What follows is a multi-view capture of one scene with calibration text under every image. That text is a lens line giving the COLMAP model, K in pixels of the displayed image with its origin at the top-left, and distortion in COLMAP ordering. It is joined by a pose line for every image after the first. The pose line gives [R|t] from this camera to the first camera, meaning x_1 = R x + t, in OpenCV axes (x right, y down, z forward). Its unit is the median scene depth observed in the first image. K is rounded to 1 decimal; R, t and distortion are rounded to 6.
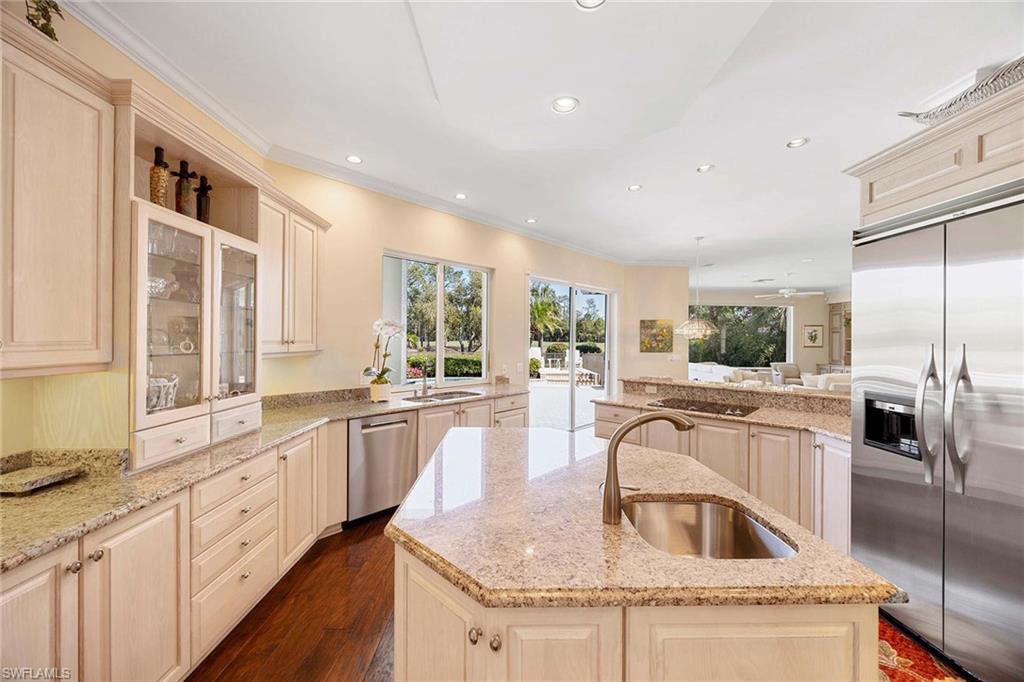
lens RADIAL K [[386.4, 0, 513.8], [0, 386.4, 341.1], [0, 0, 1]] dist [-0.001742, -0.000070]
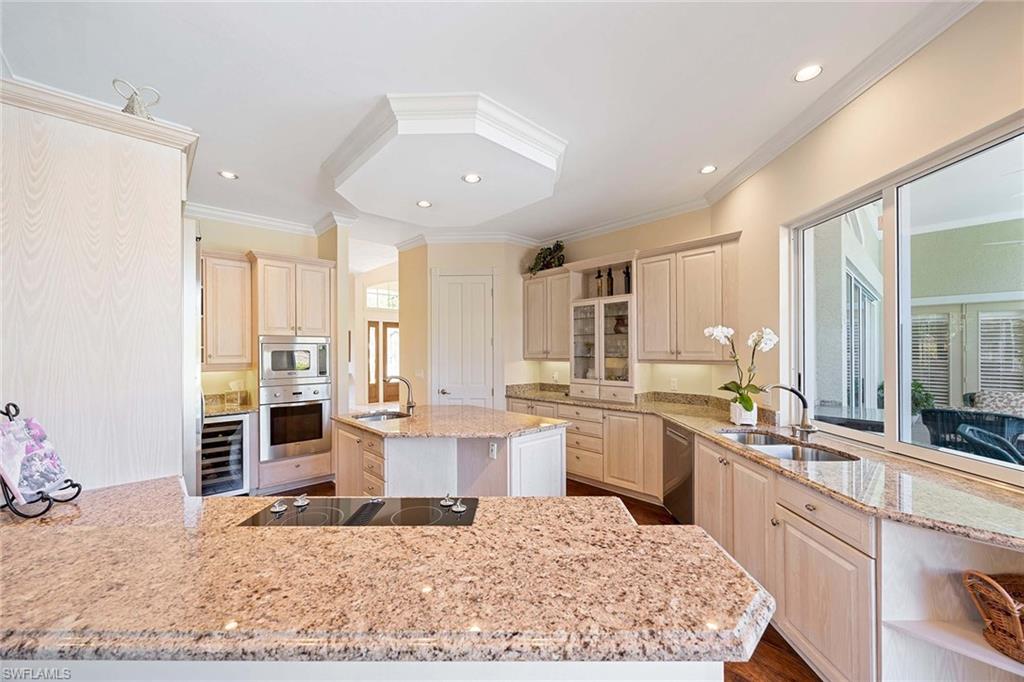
lens RADIAL K [[396.0, 0, 511.1], [0, 396.0, 355.8], [0, 0, 1]] dist [-0.001393, -0.000034]
pose [[-0.738017, 0.008193, -0.674733, 0.298182], [0.000347, 0.999931, 0.011762, -0.000472], [0.674782, 0.008447, -0.737969, 0.641998]]
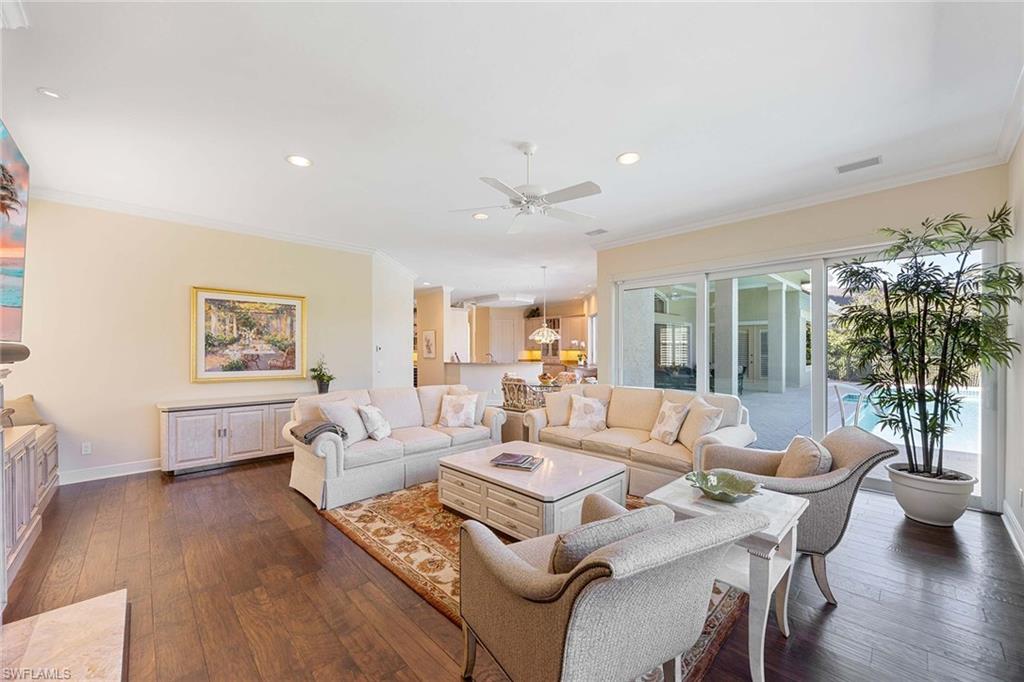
lens RADIAL K [[386.4, 0, 513.8], [0, 386.4, 341.1], [0, 0, 1]] dist [-0.001742, -0.000070]
pose [[-0.728397, -0.014171, -0.685009, 1.147427], [0.003577, 0.999694, -0.024486, 0.016203], [0.685146, -0.020286, -0.728123, 1.481015]]
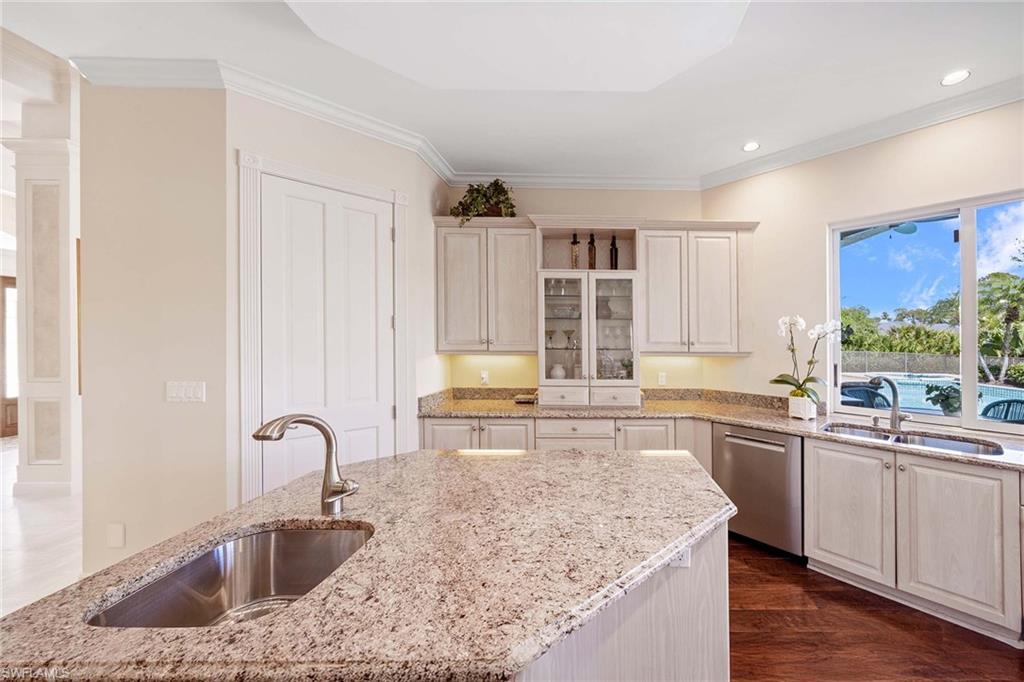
lens RADIAL K [[381.5, 0, 618.6], [0, 381.5, 340.8], [0, 0, 1]] dist [-0.000528, -0.000057]
pose [[0.013561, -0.004142, -0.999899, 0.226336], [-0.009518, 0.999946, -0.004271, 0.000879], [0.999863, 0.009575, 0.013521, 0.307351]]
